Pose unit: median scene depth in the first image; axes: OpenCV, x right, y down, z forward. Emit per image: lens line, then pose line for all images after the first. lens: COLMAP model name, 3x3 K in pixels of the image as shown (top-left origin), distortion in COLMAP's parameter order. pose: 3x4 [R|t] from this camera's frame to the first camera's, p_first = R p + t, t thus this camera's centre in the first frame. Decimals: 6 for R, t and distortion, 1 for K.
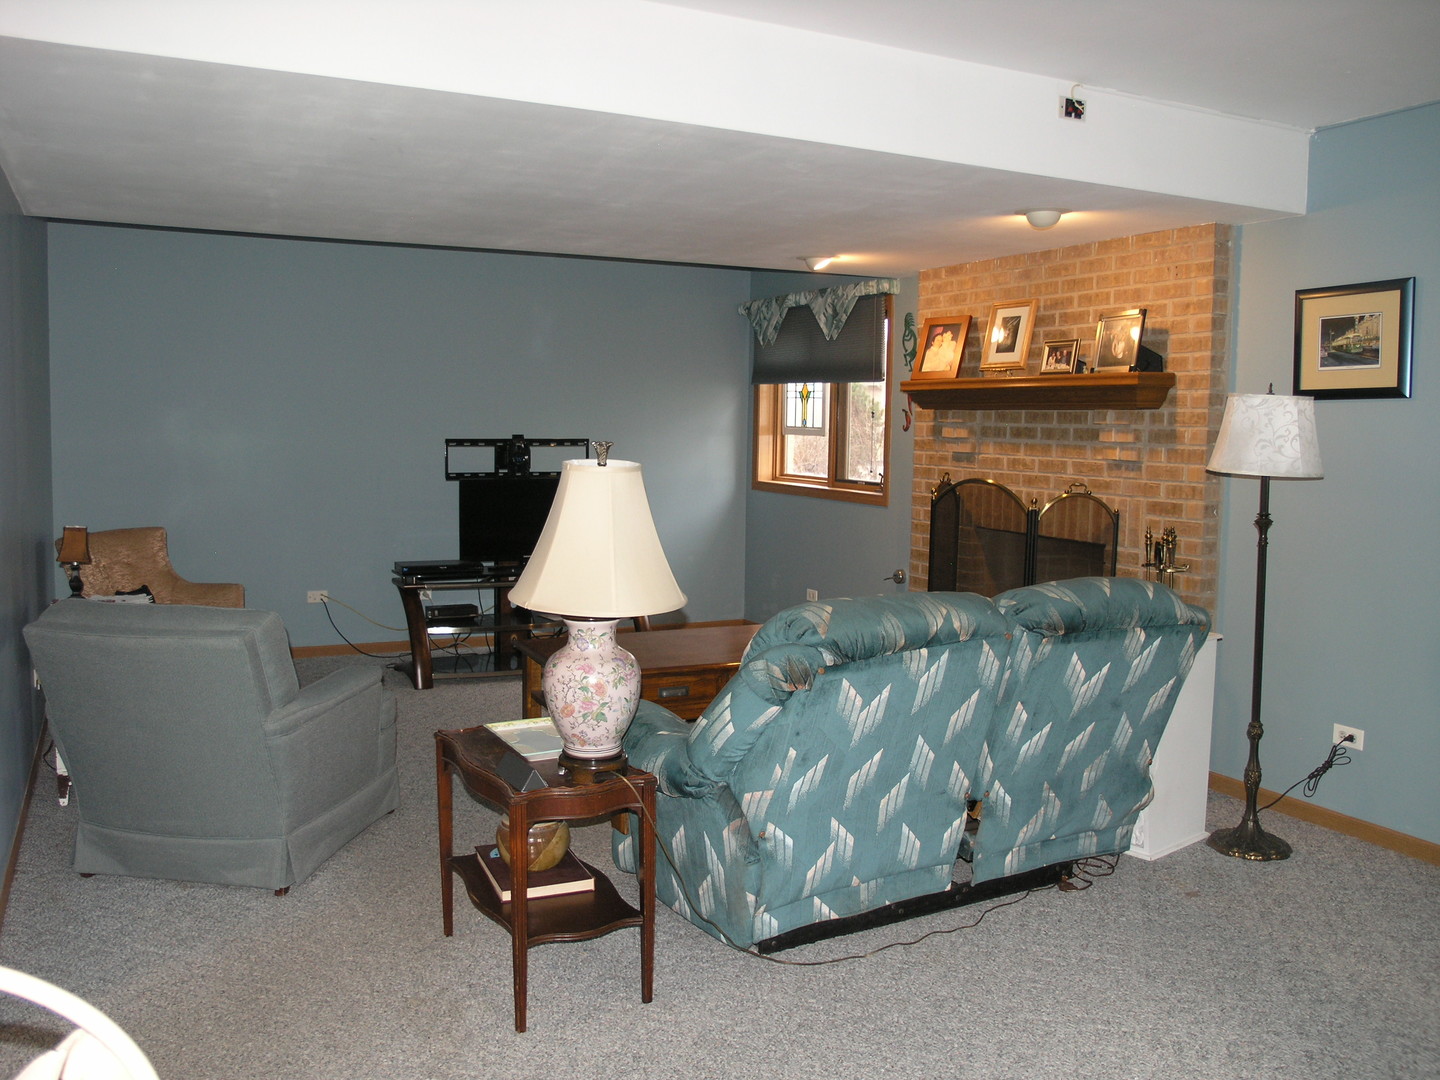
lens RADIAL K [[1195.2, 0, 707.1], [0, 1195.2, 543.1], [0, 0, 1]] dist [-0.104859, 0.093554]
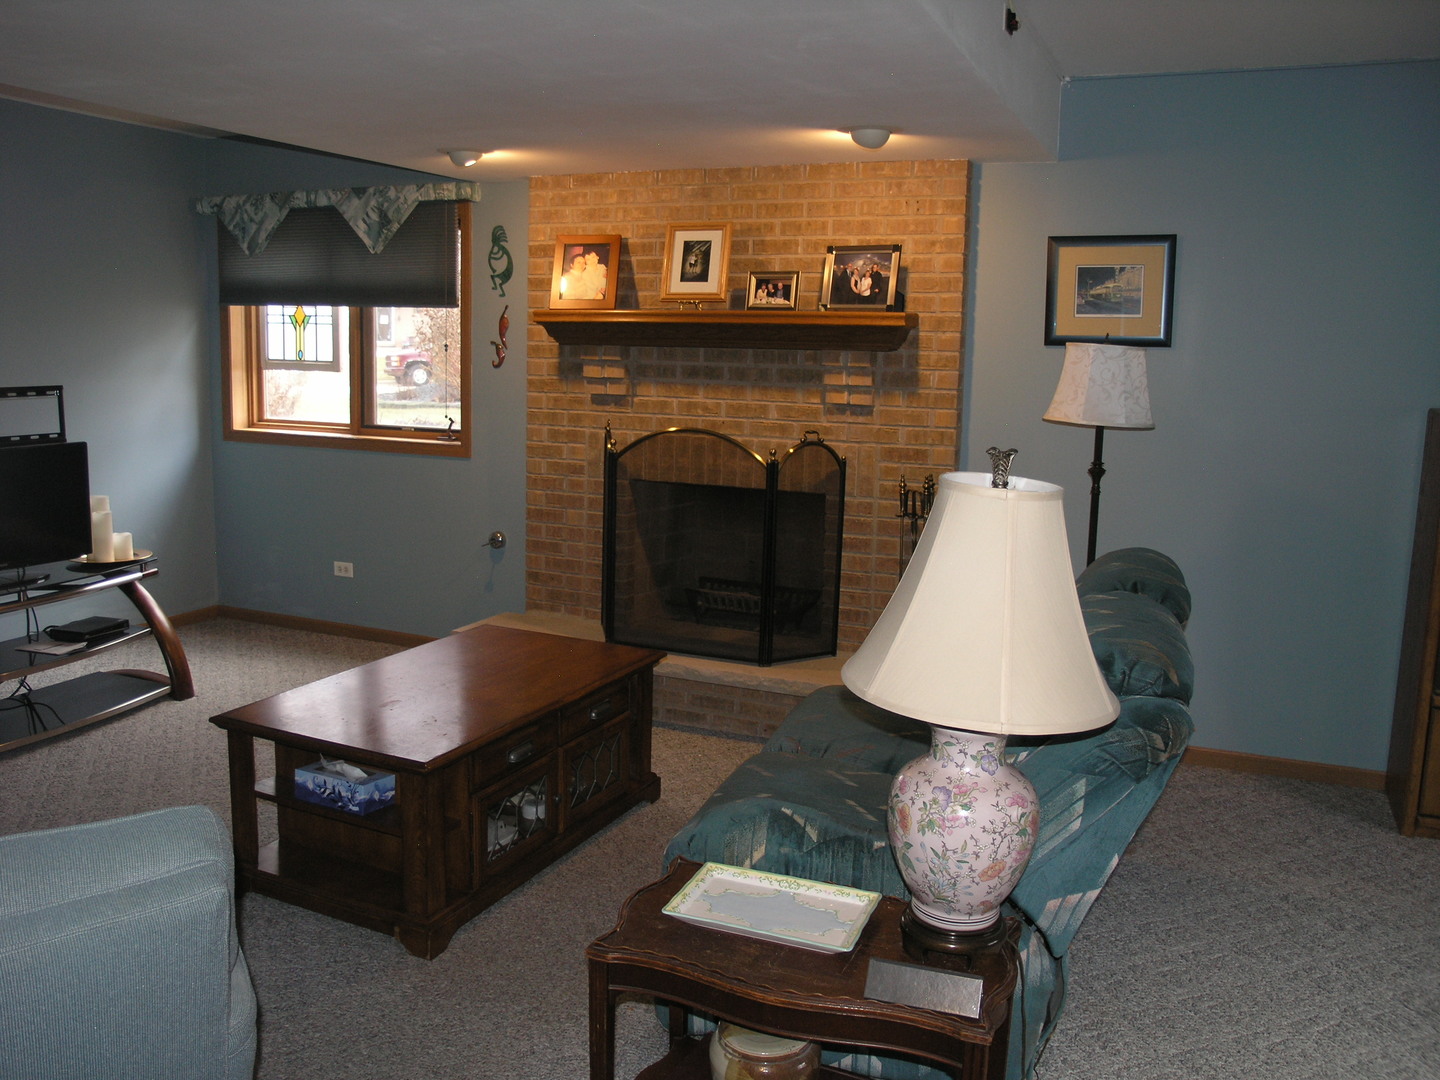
lens RADIAL K [[1195.2, 0, 709.6], [0, 1195.2, 537.8], [0, 0, 1]] dist [-0.104859, 0.093554]
pose [[0.770999, -0.101498, 0.628696, -0.322803], [0.055669, 0.994180, 0.092234, -0.055120], [-0.634398, -0.036114, 0.772162, 0.317253]]
